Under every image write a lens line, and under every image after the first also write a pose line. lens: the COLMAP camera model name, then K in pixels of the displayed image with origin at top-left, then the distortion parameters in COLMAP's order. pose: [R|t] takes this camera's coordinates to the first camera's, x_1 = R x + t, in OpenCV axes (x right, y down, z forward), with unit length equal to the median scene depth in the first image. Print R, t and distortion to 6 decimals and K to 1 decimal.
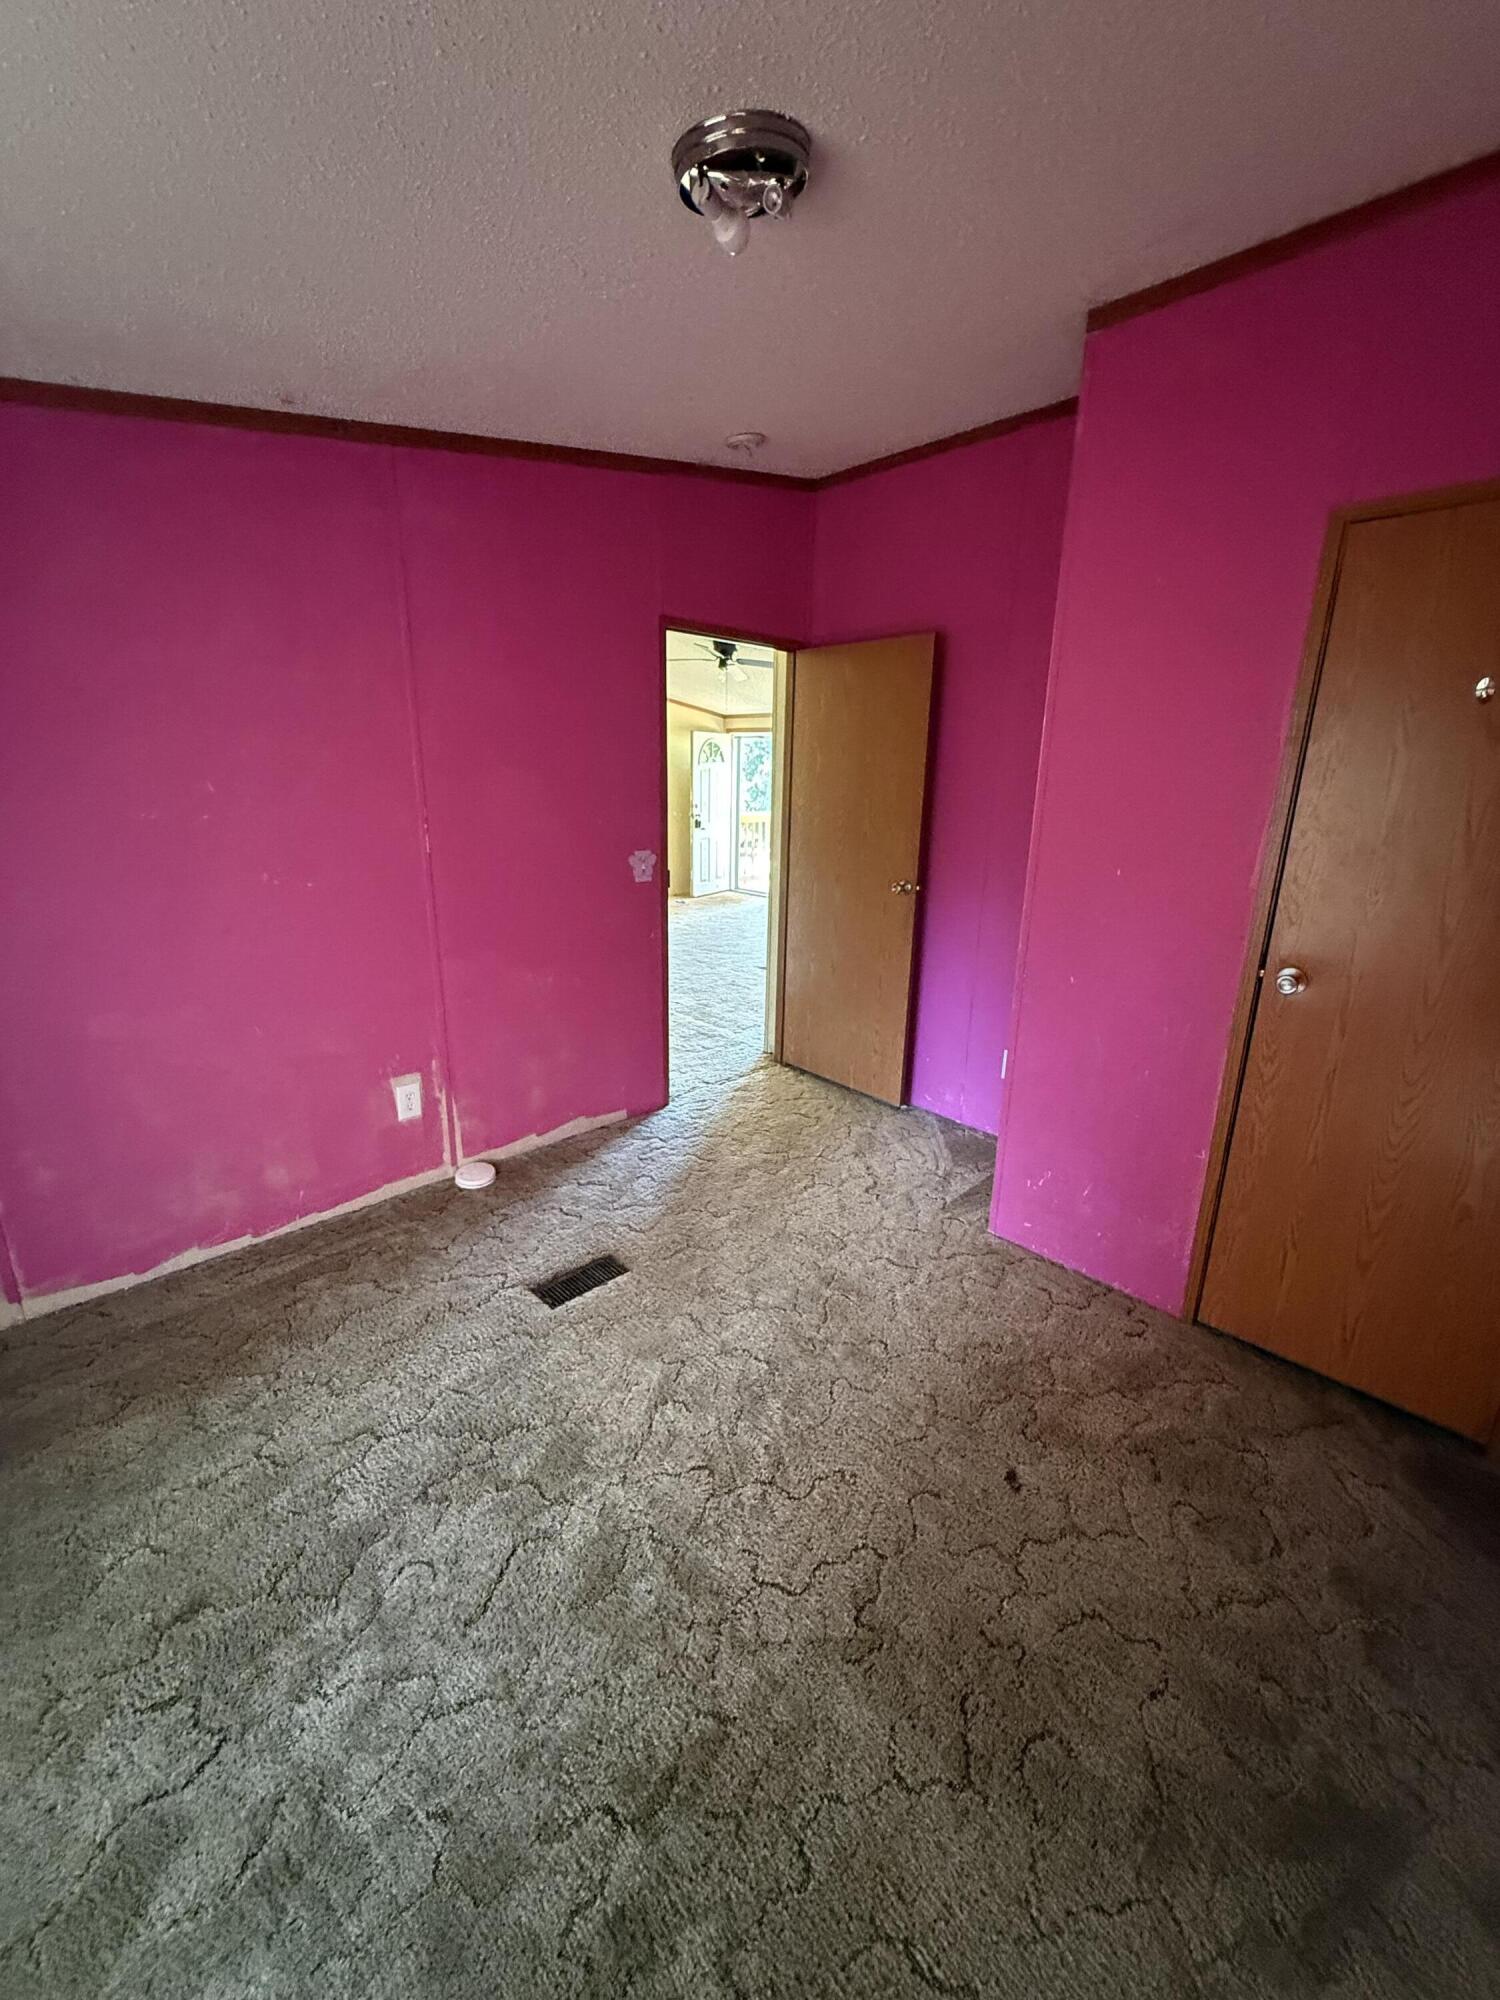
lens RADIAL K [[795.7, 0, 752.1], [0, 795.7, 1000.0], [0, 0, 1]] dist [0.000850, -0.000050]
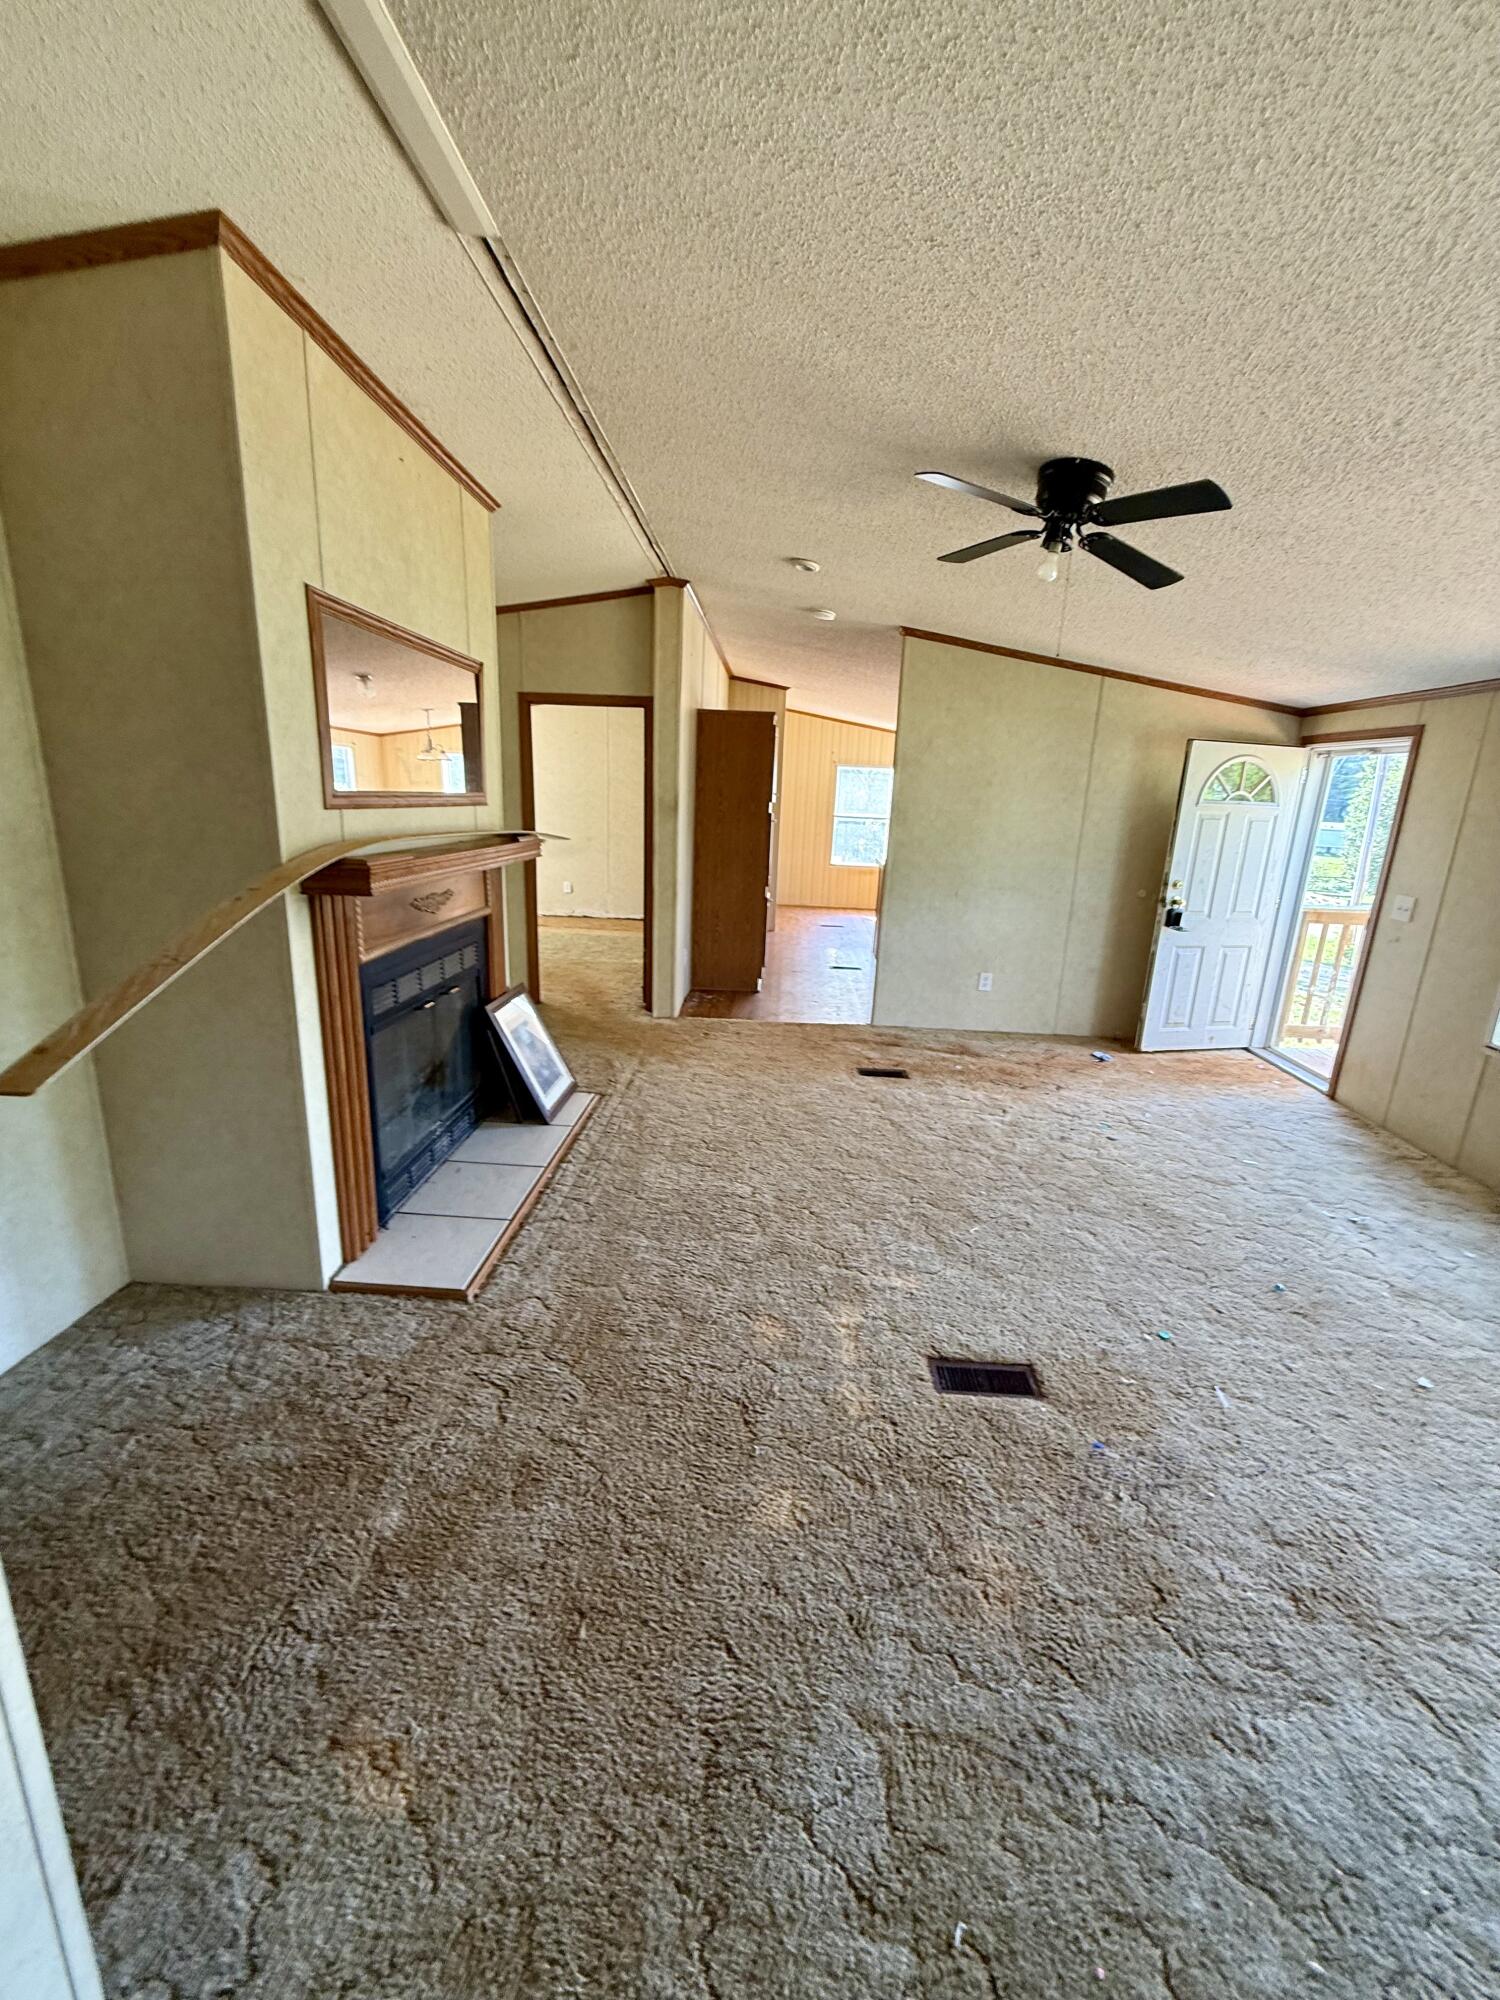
lens RADIAL K [[795.7, 0, 751.0], [0, 795.7, 1000.3], [0, 0, 1]] dist [0.000850, -0.000050]
pose [[0.683626, 0.195133, -0.703263, 0.117124], [-0.226999, 0.972651, 0.049219, -0.131461], [0.693633, 0.125993, 0.709224, 0.444917]]
